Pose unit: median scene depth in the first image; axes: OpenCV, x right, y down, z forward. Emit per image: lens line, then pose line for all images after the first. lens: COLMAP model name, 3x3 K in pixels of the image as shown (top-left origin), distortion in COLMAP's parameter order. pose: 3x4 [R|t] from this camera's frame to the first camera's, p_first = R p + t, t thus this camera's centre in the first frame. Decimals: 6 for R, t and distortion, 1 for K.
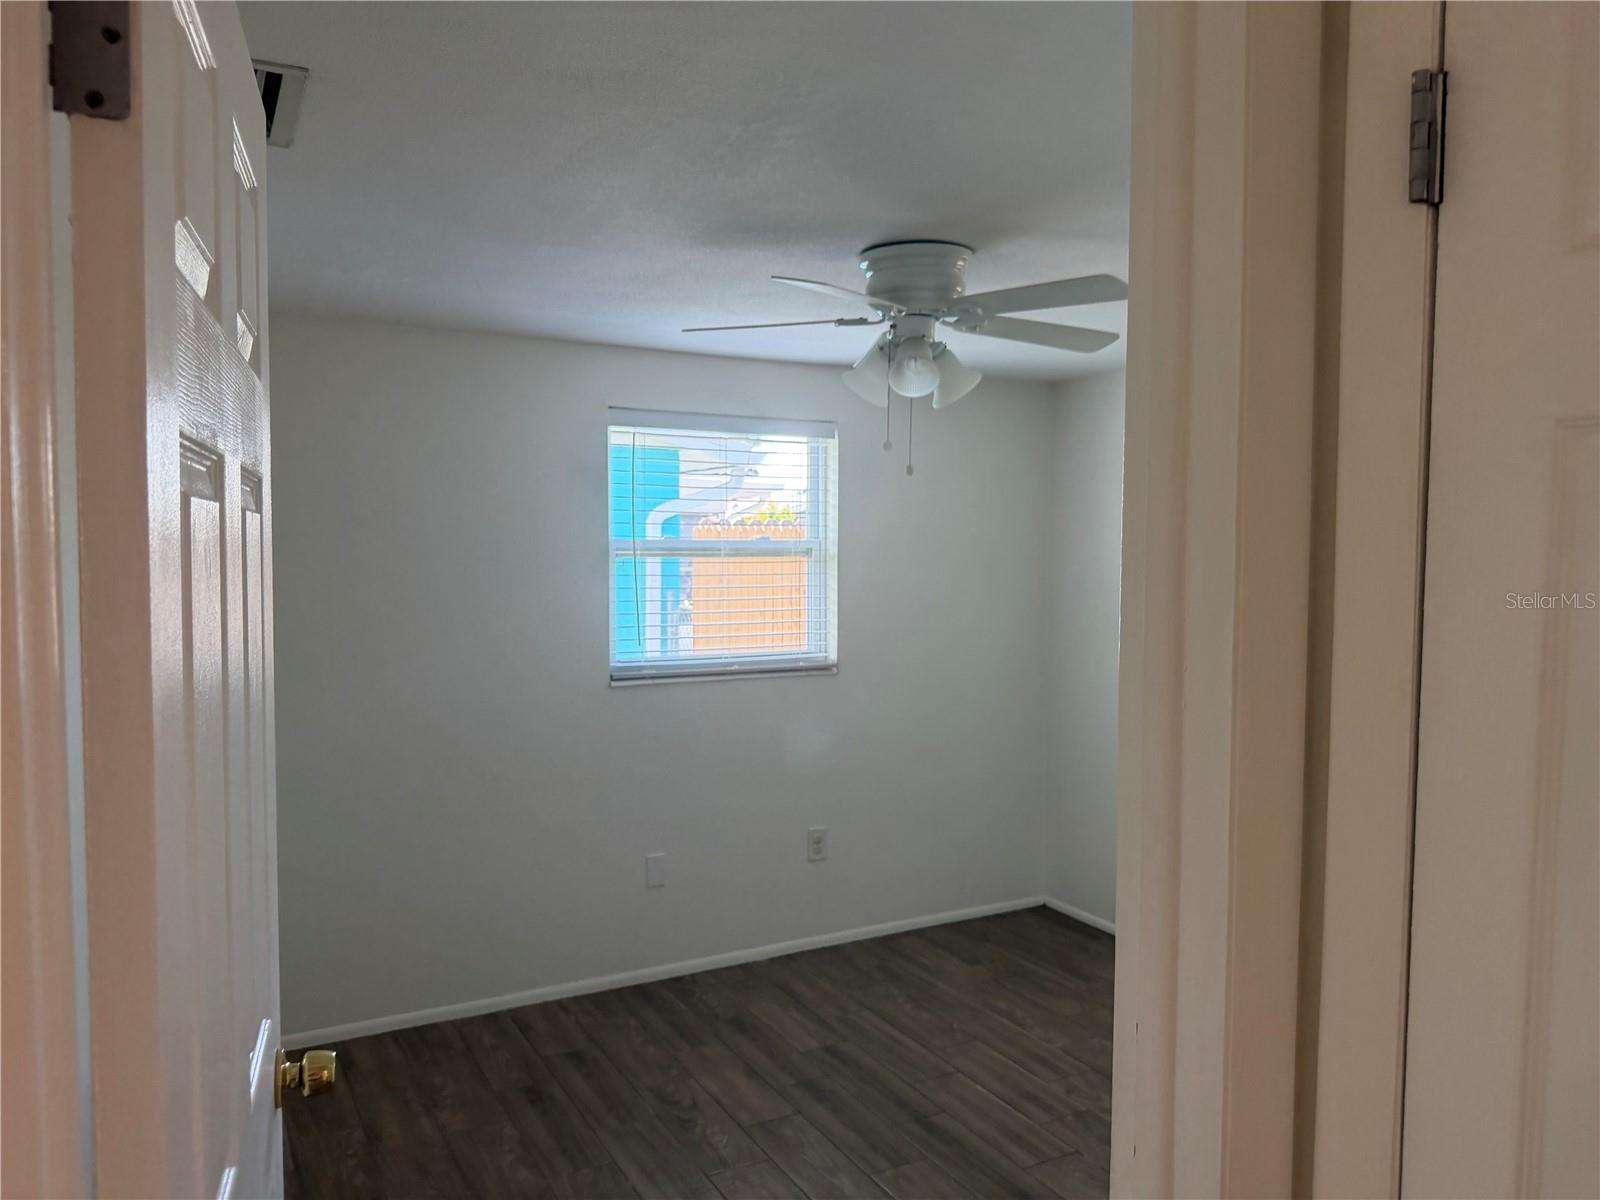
lens RADIAL K [[1138.6, 0, 800.0], [0, 1138.6, 600.0], [0, 0, 1]] dist [0.136077, -0.143876]
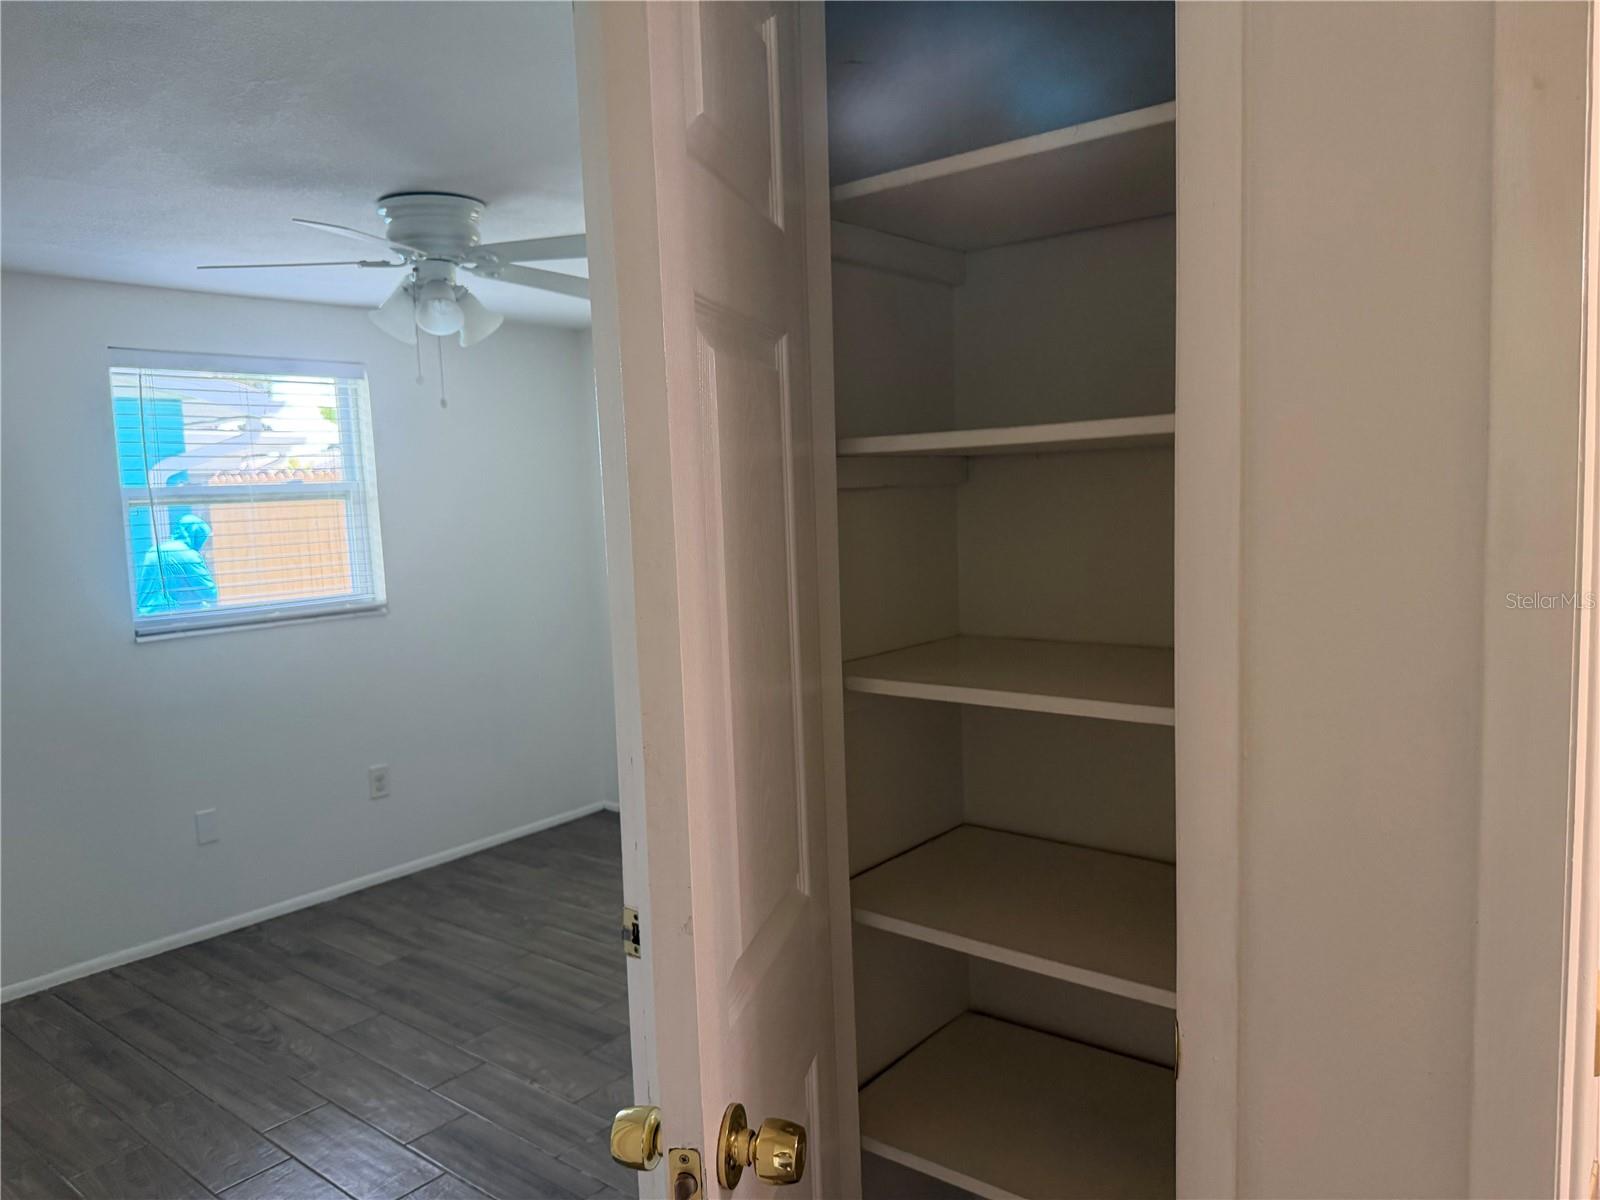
lens RADIAL K [[1144.9, 0, 787.2], [0, 1144.9, 609.7], [0, 0, 1]] dist [0.026516, -0.027663]
pose [[0.928315, -0.080053, 0.363074, -0.009595], [0.061654, 0.996170, 0.062005, 0.026420], [-0.366647, -0.035175, 0.929695, -0.110083]]
